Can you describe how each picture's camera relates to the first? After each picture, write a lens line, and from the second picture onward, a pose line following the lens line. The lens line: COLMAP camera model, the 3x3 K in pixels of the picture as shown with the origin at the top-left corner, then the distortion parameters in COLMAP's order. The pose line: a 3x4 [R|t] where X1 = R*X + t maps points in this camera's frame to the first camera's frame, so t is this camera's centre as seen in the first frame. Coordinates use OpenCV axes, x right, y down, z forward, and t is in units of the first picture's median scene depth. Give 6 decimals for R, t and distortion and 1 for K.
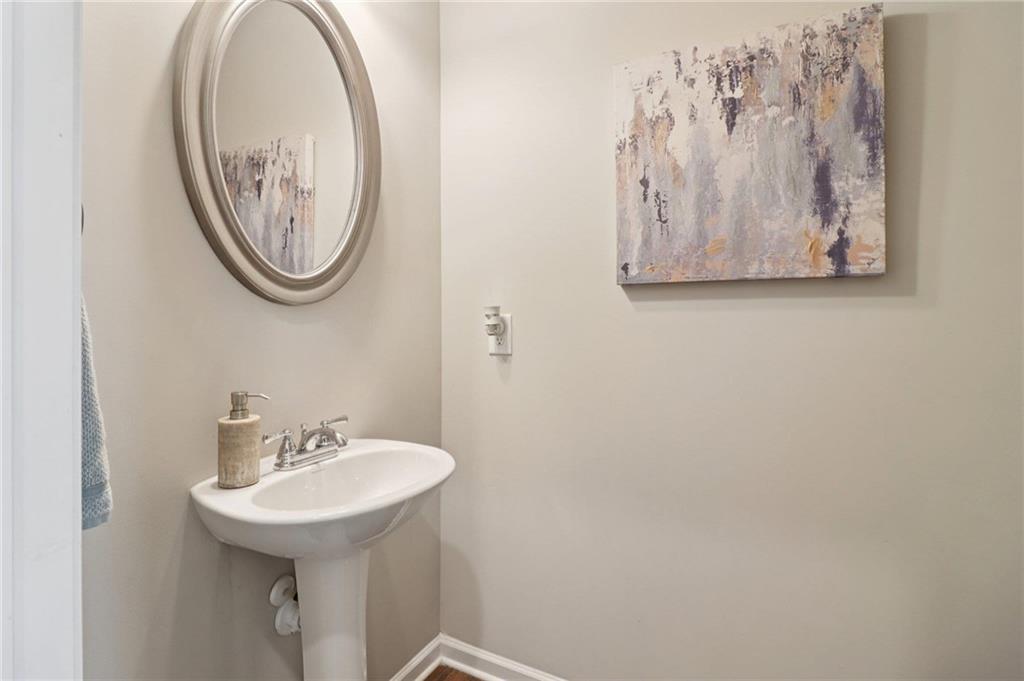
lens RADIAL K [[478.4, 0, 514.5], [0, 478.4, 321.6], [0, 0, 1]] dist [0.001521, -0.012866]
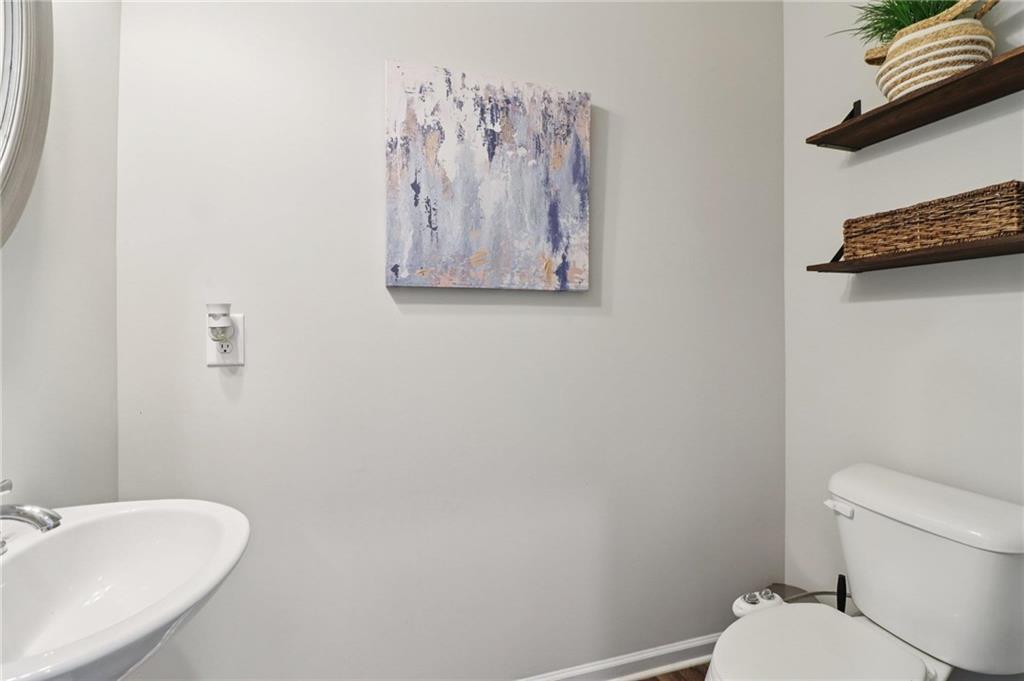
lens RADIAL K [[478.4, 0, 514.5], [0, 478.4, 321.6], [0, 0, 1]] dist [0.001521, -0.012866]
pose [[0.711630, 0.005758, 0.702531, -0.319285], [-0.006634, 0.999977, -0.001476, -0.005939], [-0.702523, -0.003610, 0.711651, 0.143153]]
